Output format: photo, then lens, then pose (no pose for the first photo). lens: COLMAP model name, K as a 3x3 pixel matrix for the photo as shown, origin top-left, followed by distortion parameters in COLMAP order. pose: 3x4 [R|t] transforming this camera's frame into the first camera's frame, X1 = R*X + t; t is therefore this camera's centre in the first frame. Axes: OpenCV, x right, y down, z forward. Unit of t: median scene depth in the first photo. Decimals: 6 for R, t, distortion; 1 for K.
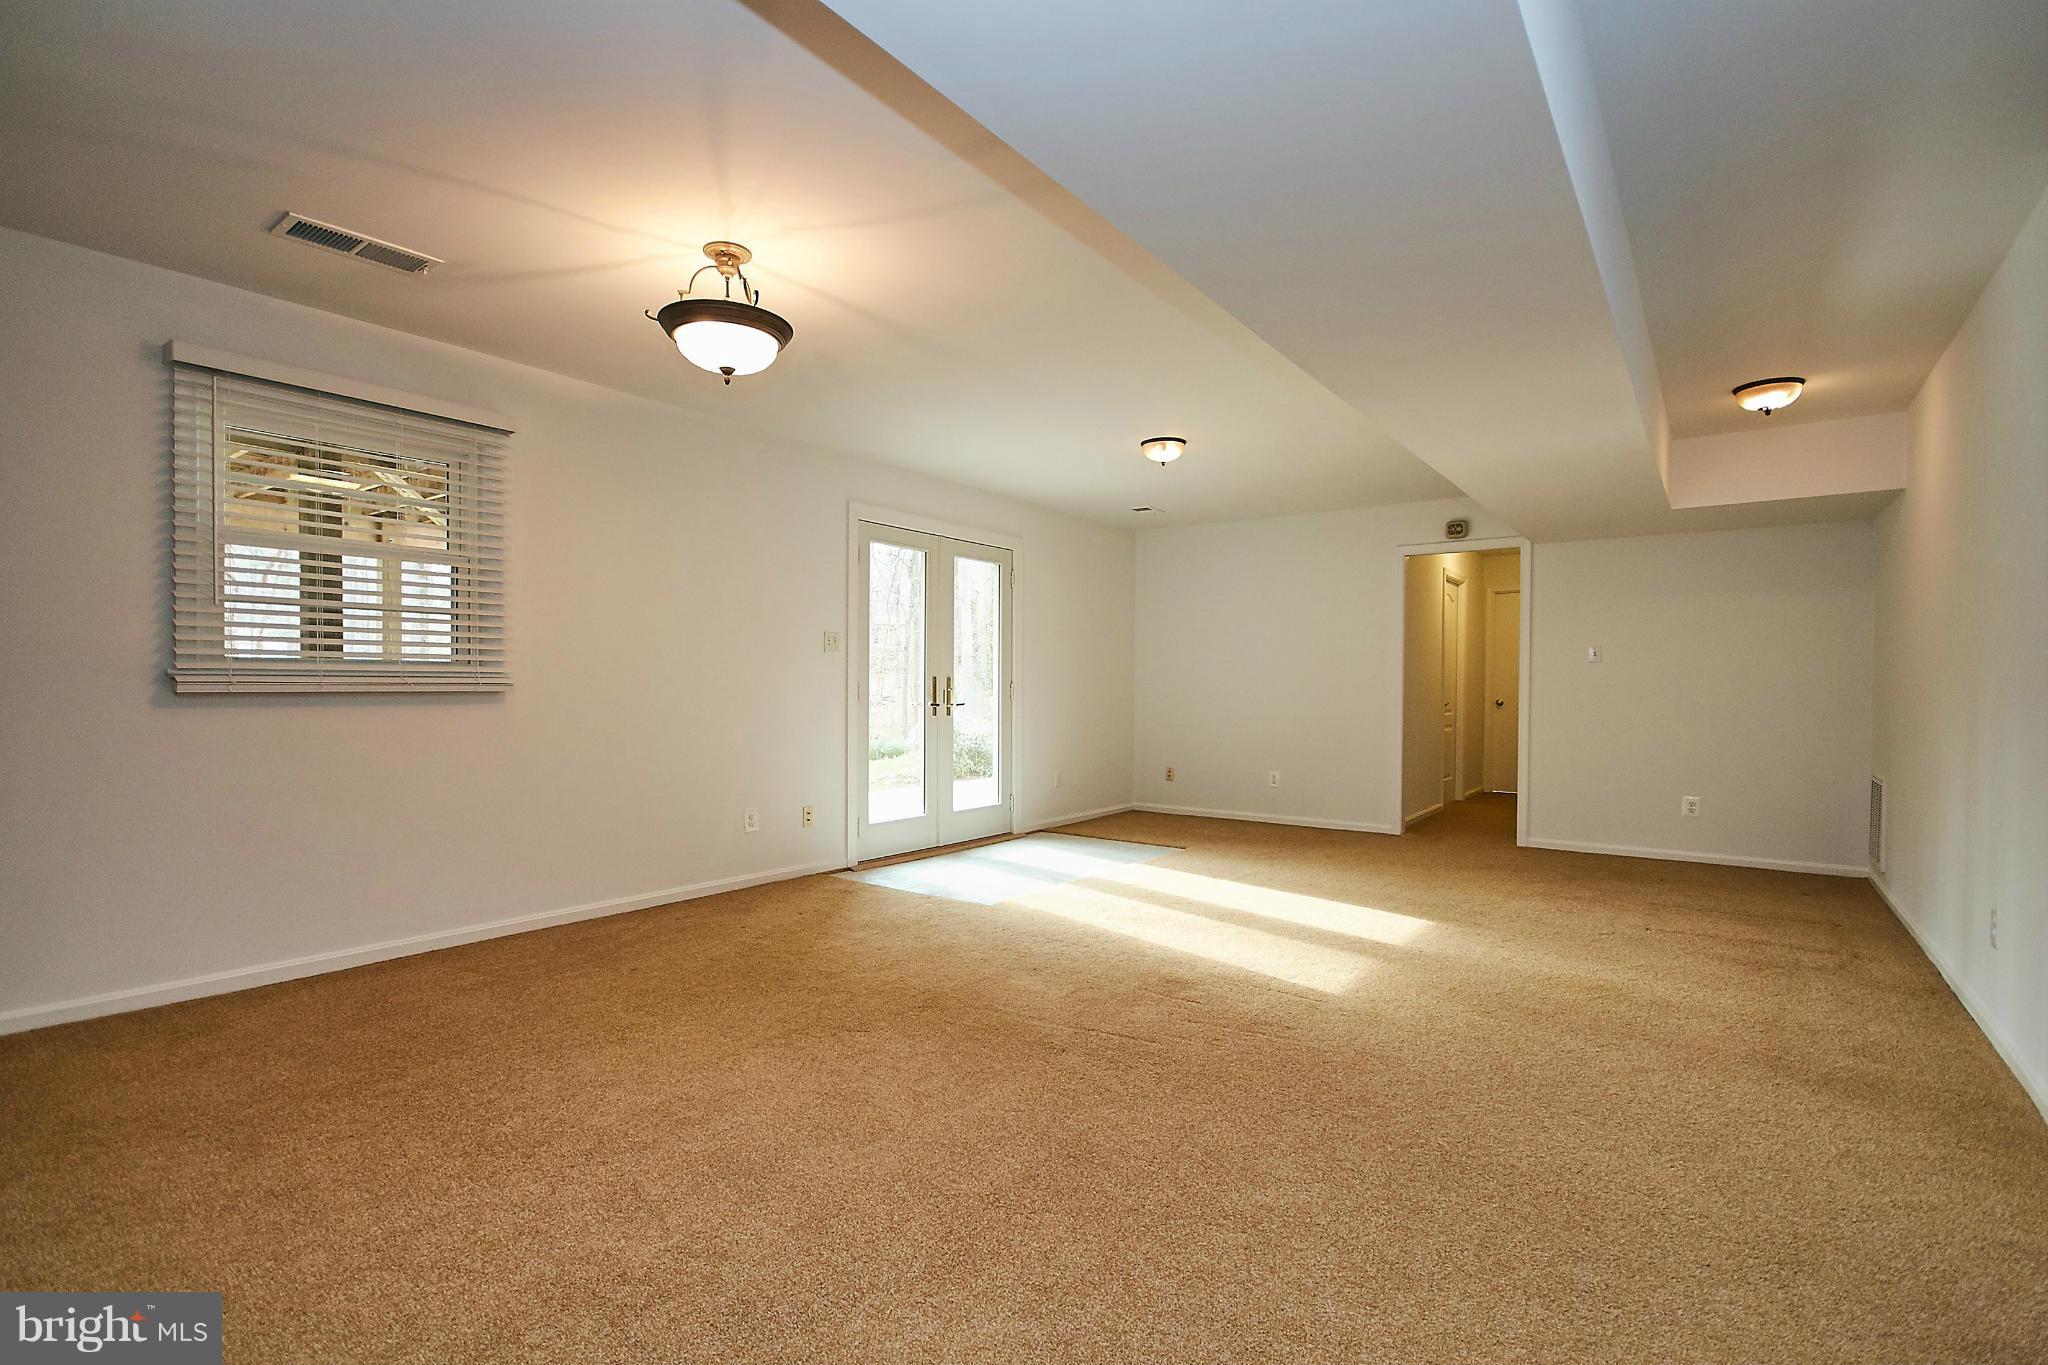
lens RADIAL K [[945.0, 0, 1012.8], [0, 945.0, 694.1], [0, 0, 1]] dist [-0.001306, 0.000317]
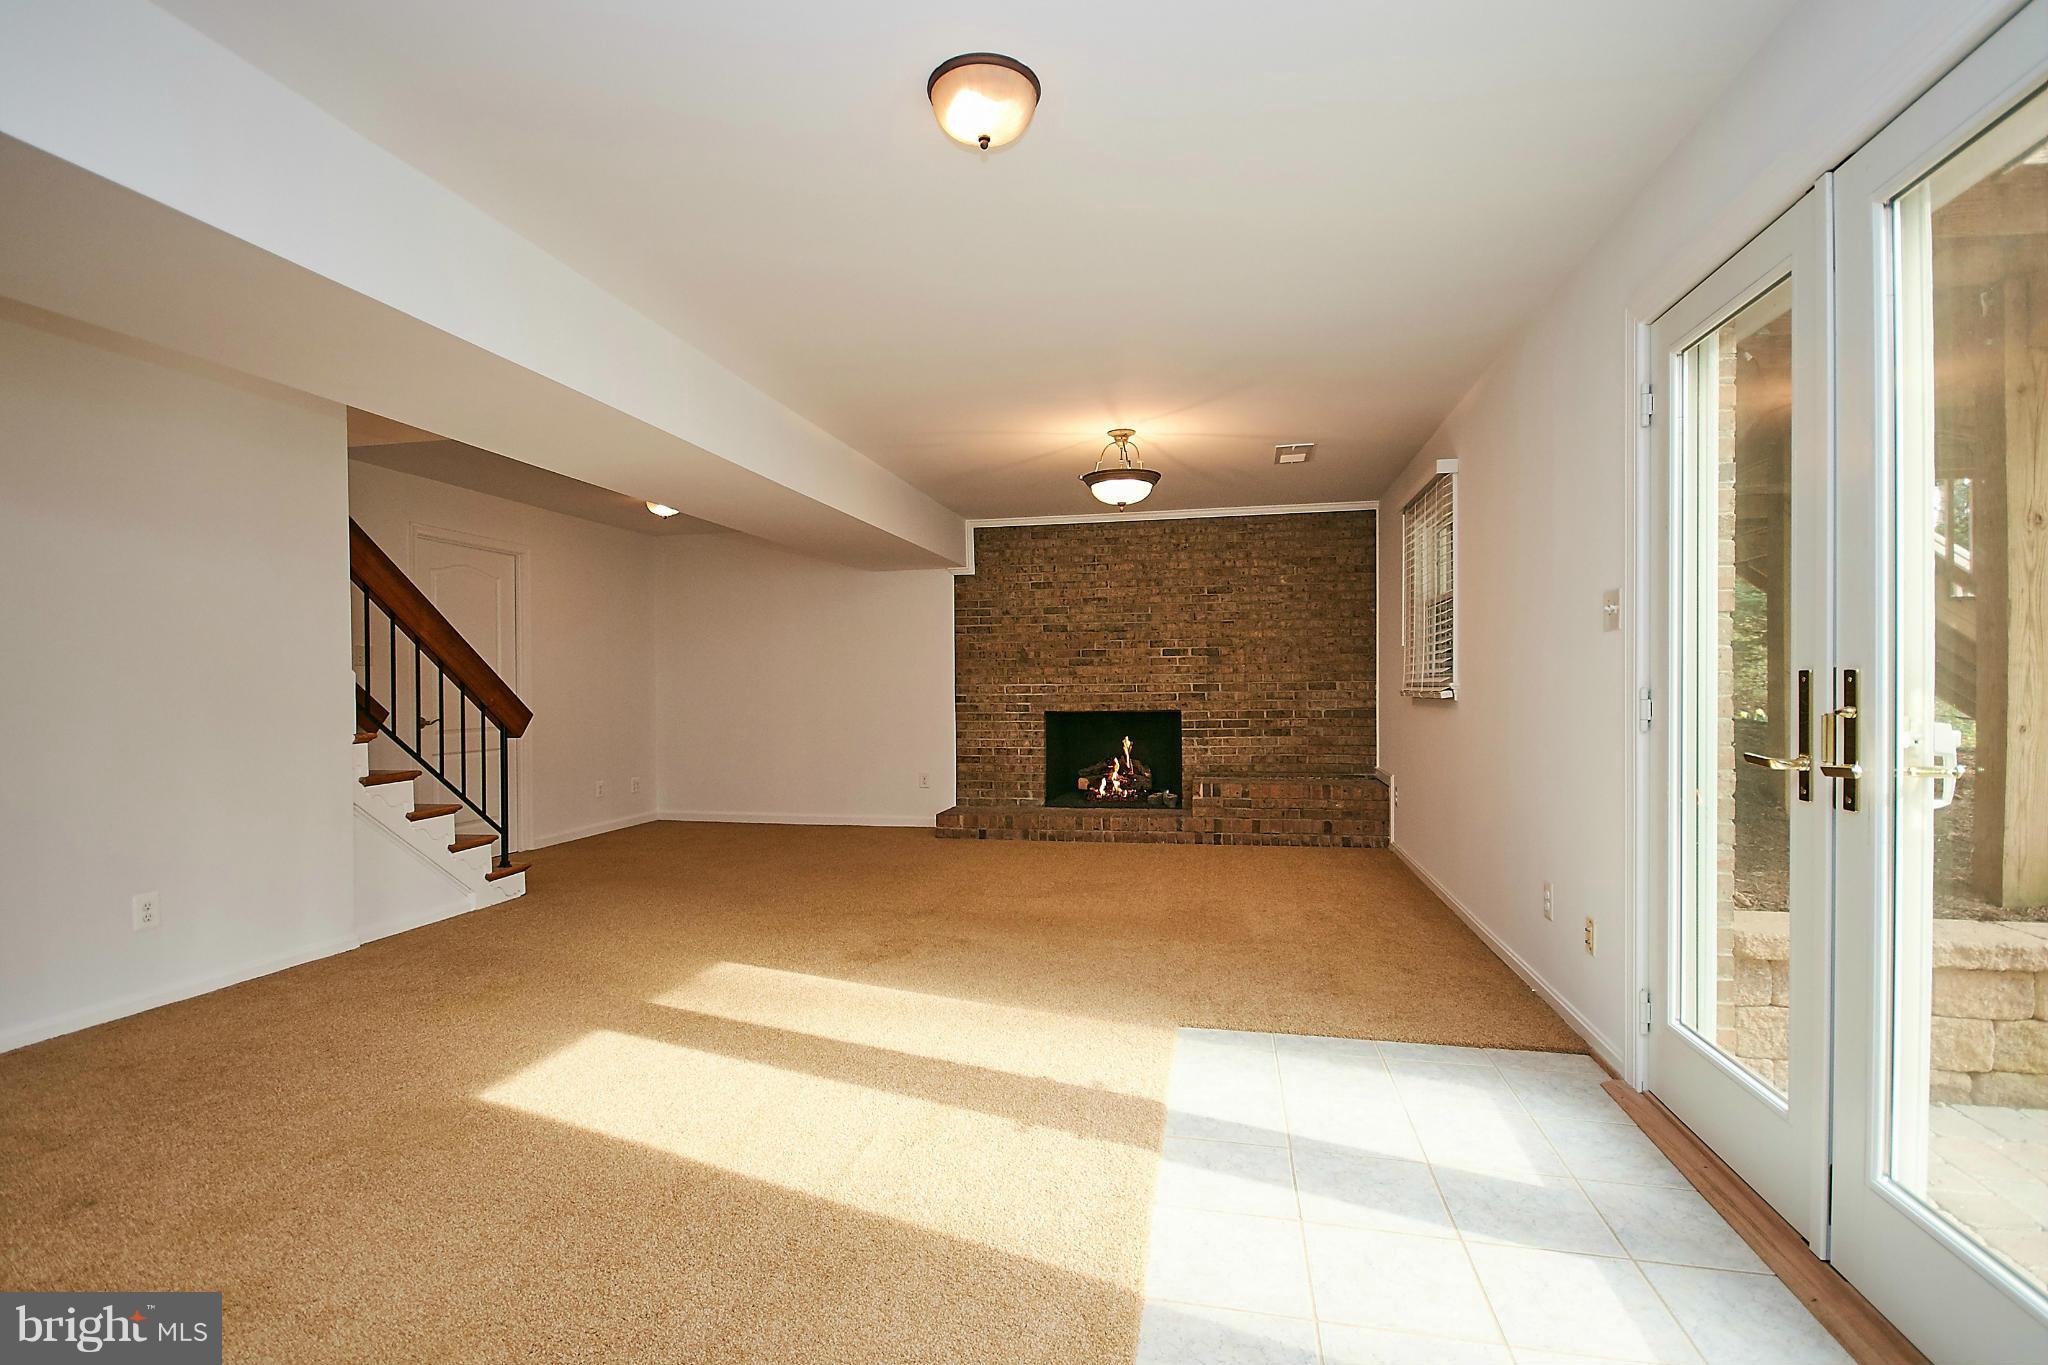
lens RADIAL K [[945.0, 0, 1012.8], [0, 945.0, 694.1], [0, 0, 1]] dist [-0.001306, 0.000317]
pose [[-0.911642, 0.004742, -0.410958, 0.287631], [-0.000792, 0.999911, 0.013294, -0.016182], [0.410984, 0.012445, -0.911557, 1.299509]]
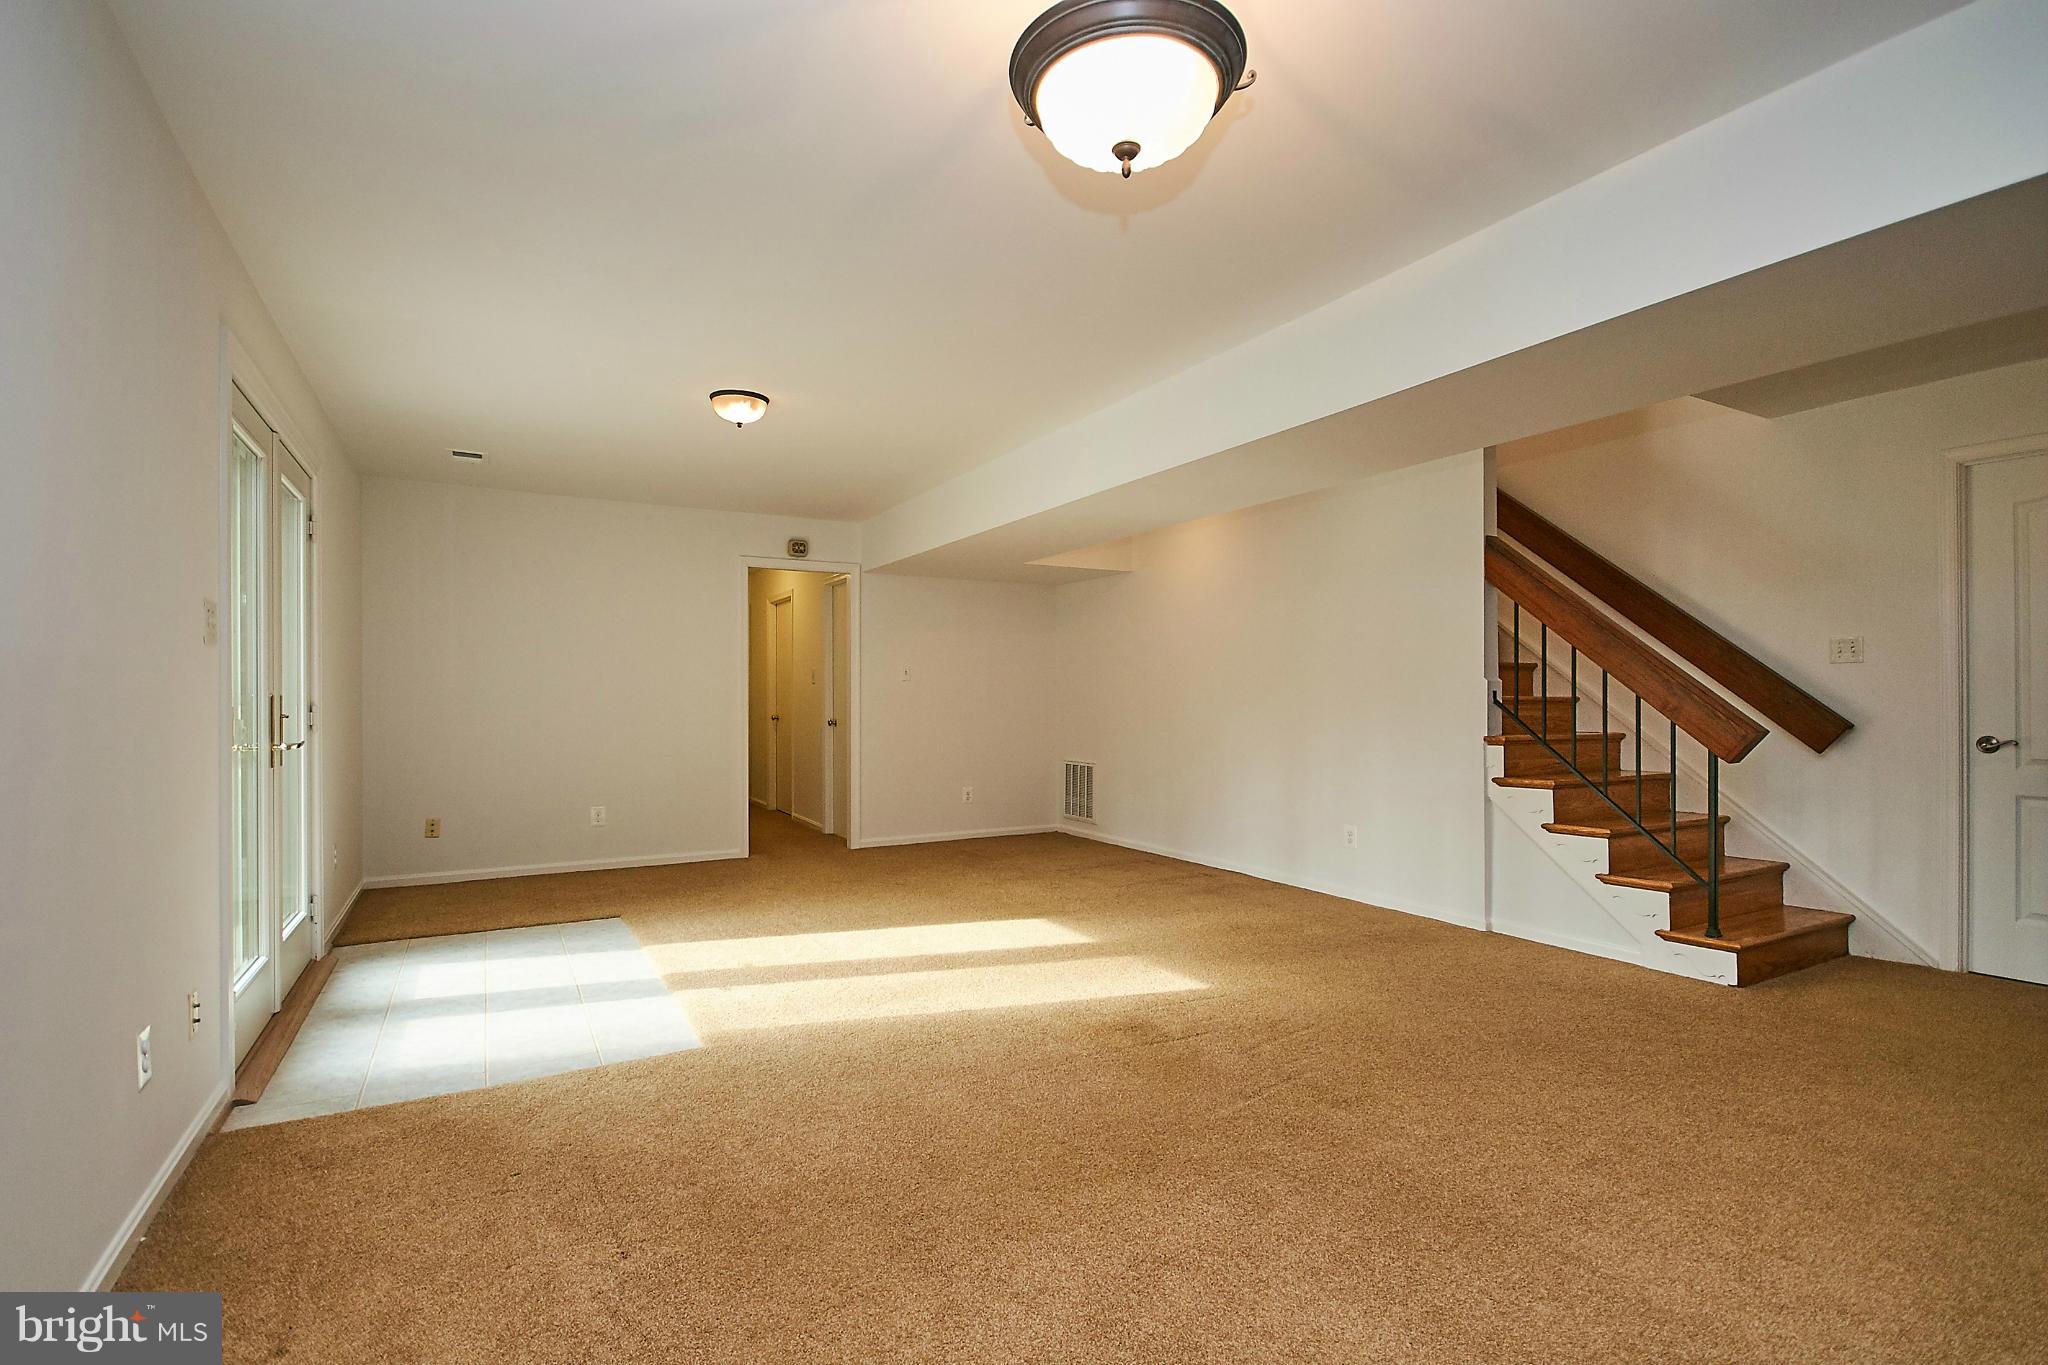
lens RADIAL K [[945.0, 0, 1012.8], [0, 945.0, 694.1], [0, 0, 1]] dist [-0.001306, 0.000317]
pose [[0.405465, -0.002503, 0.914107, -0.450521], [0.012571, 0.999917, -0.002838, -0.013427], [-0.914024, 0.012642, 0.405463, 0.453434]]
